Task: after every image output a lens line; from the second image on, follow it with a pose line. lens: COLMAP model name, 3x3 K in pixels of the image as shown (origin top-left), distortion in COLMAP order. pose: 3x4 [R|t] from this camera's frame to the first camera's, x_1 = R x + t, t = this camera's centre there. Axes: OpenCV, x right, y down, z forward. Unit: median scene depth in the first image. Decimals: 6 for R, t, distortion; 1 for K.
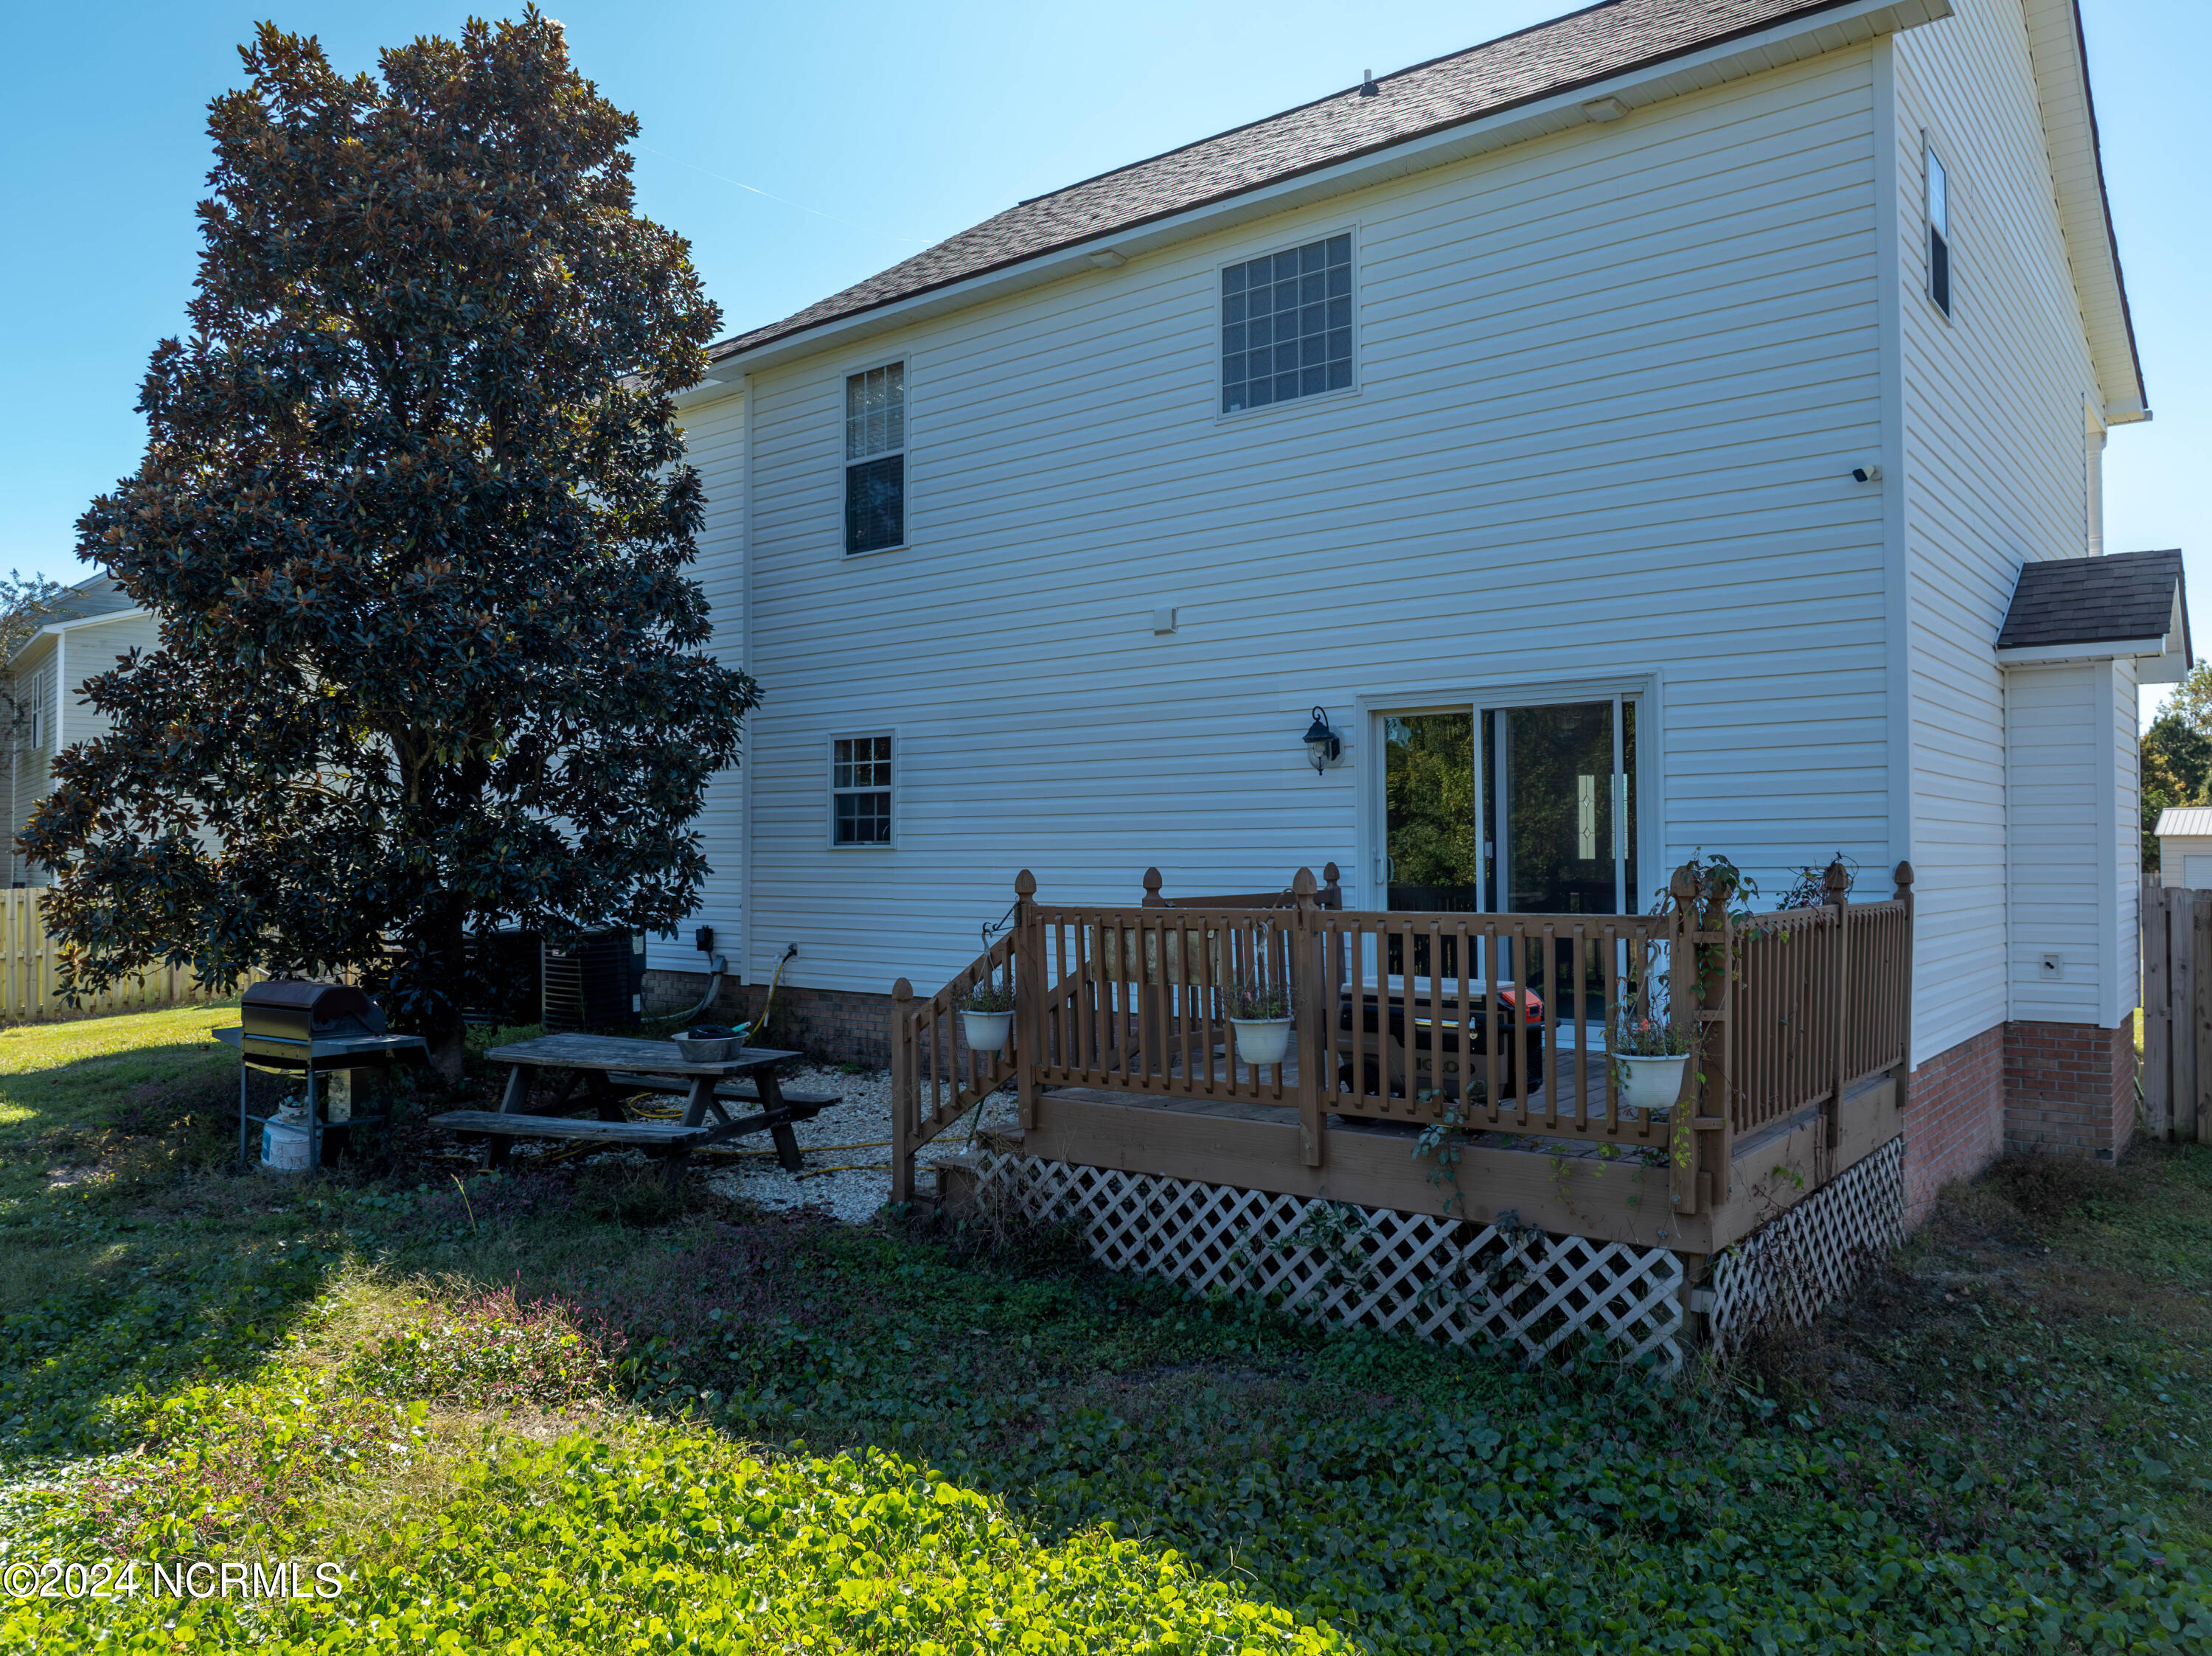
lens RADIAL K [[1564.2, 0, 1103.0], [0, 1564.2, 836.0], [0, 0, 1]] dist [-0.044439, 0.010118]
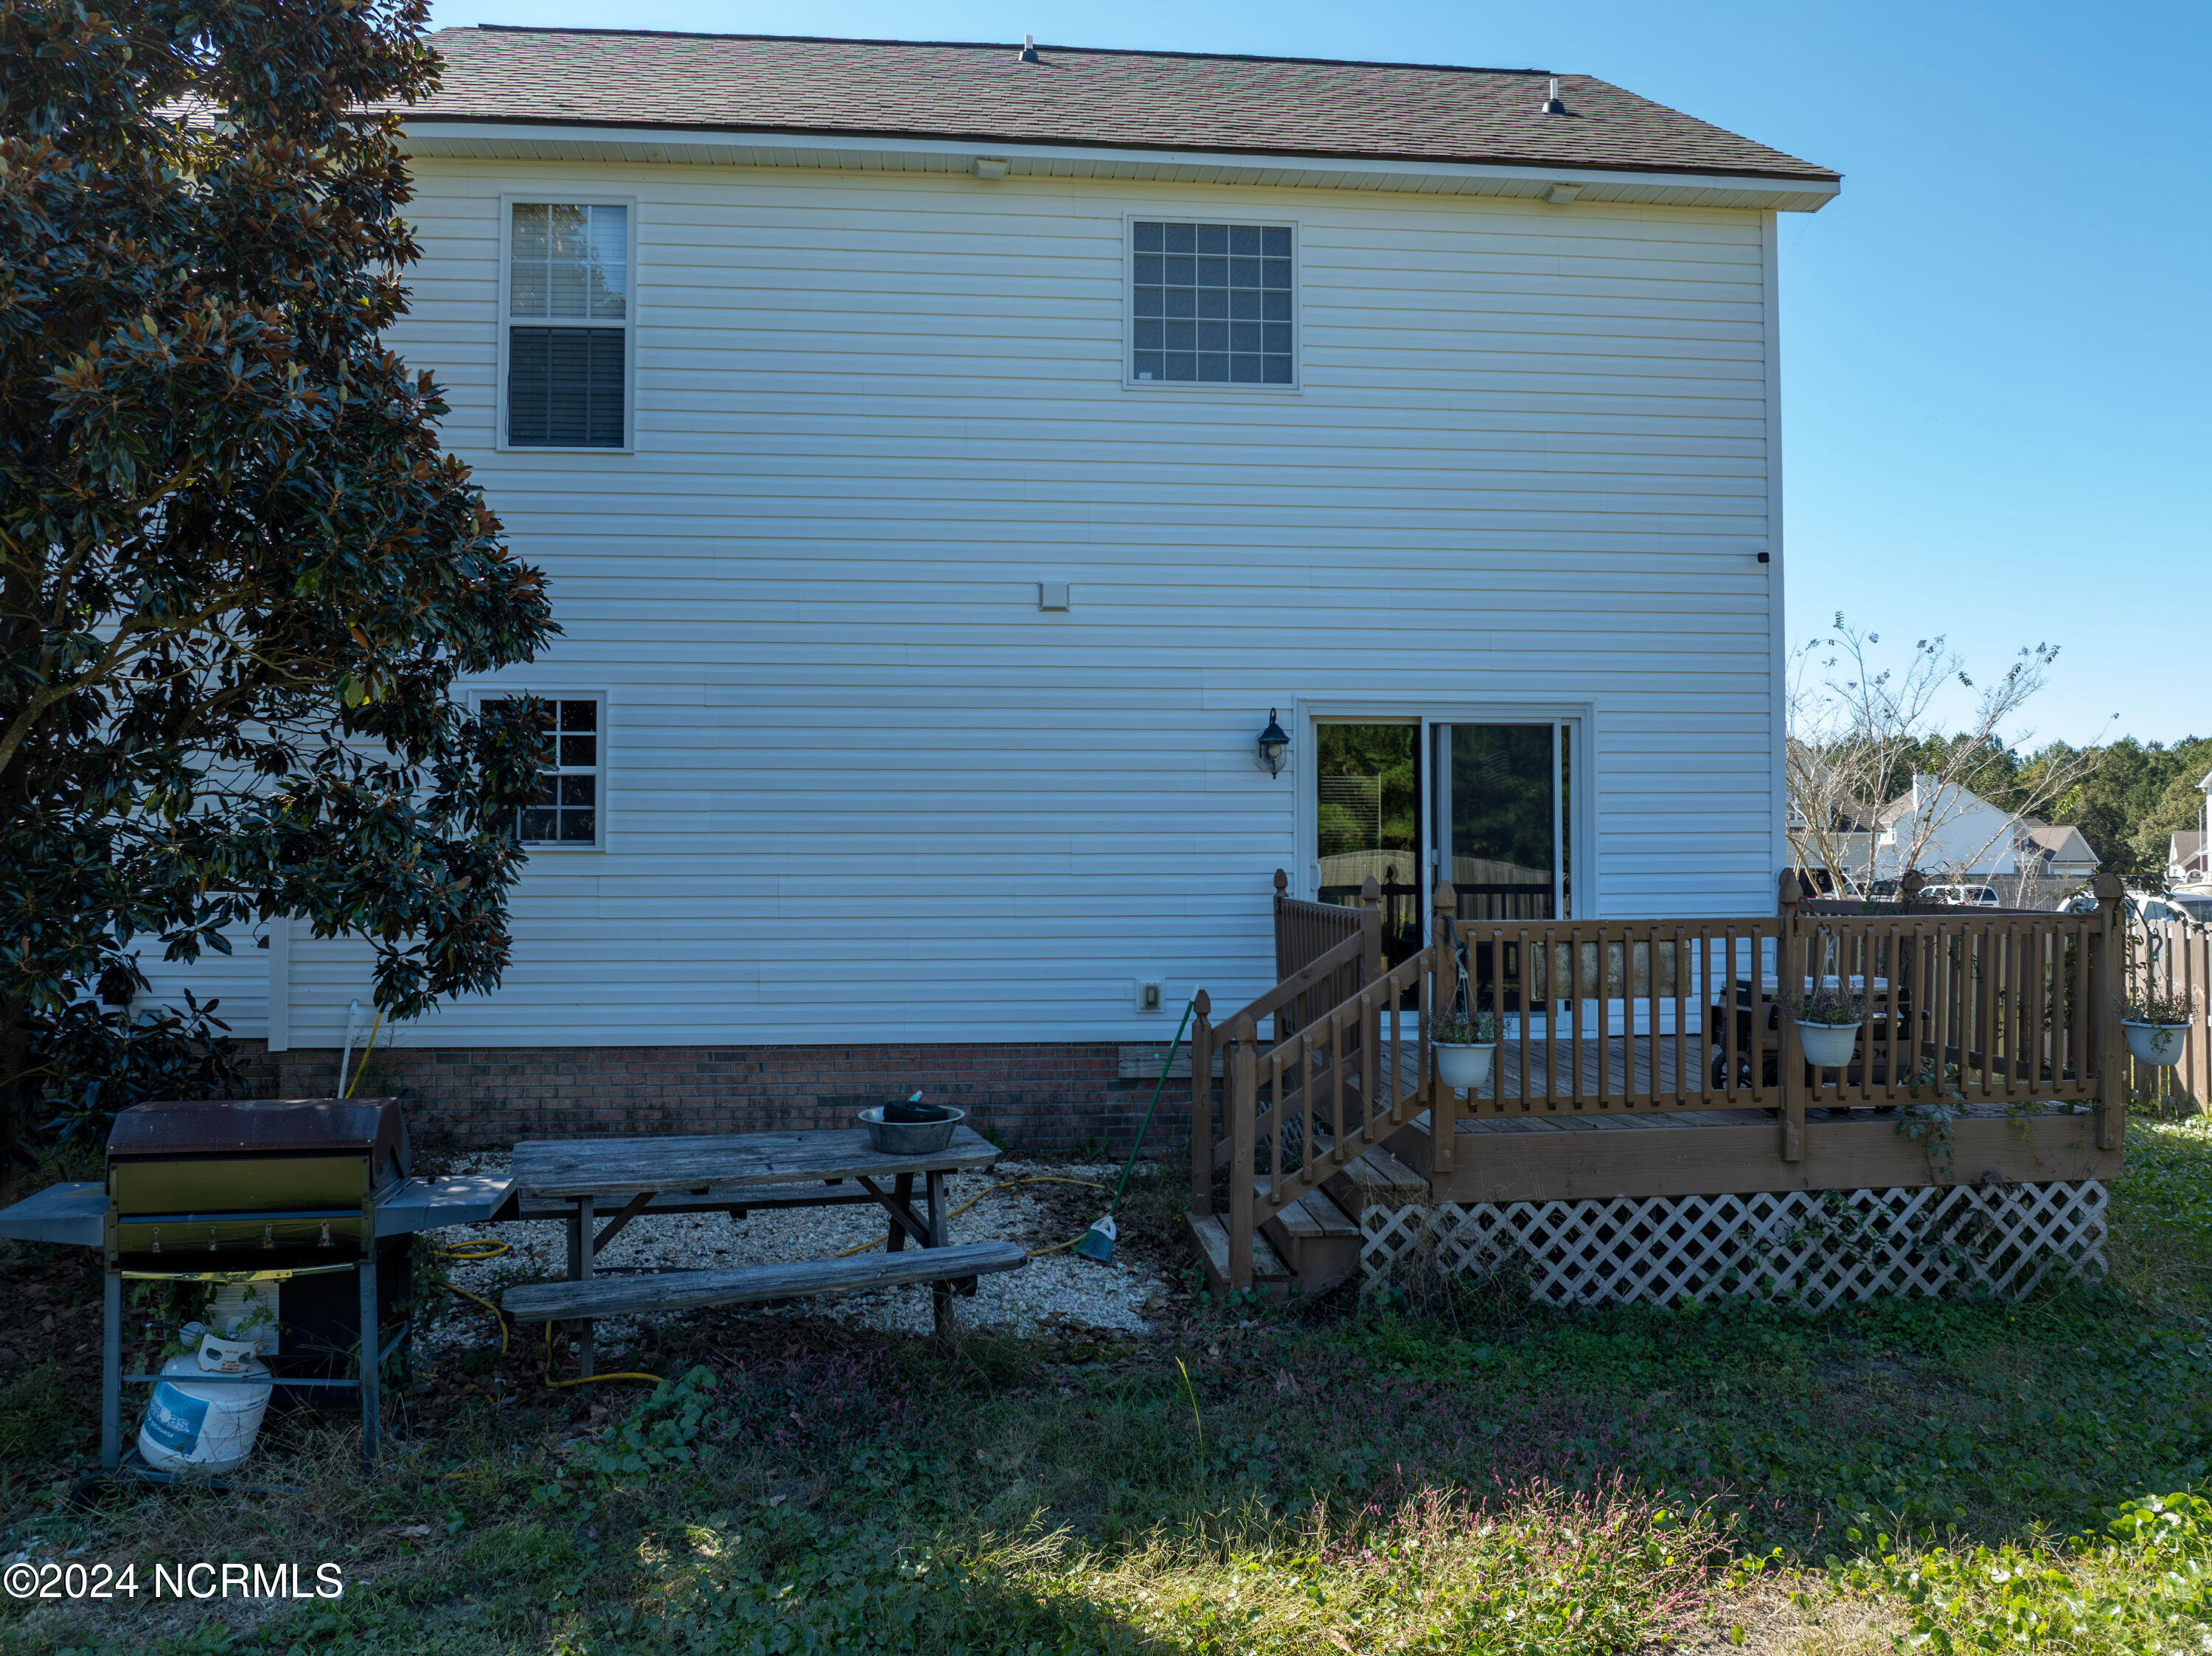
lens RADIAL K [[1564.2, 0, 1111.4], [0, 1564.2, 828.8], [0, 0, 1]] dist [-0.044439, 0.010118]
pose [[0.717344, 0.013586, 0.696587, -0.808735], [-0.010872, 0.999906, -0.008306, 0.001395], [-0.696635, -0.001615, 0.717424, 0.501568]]
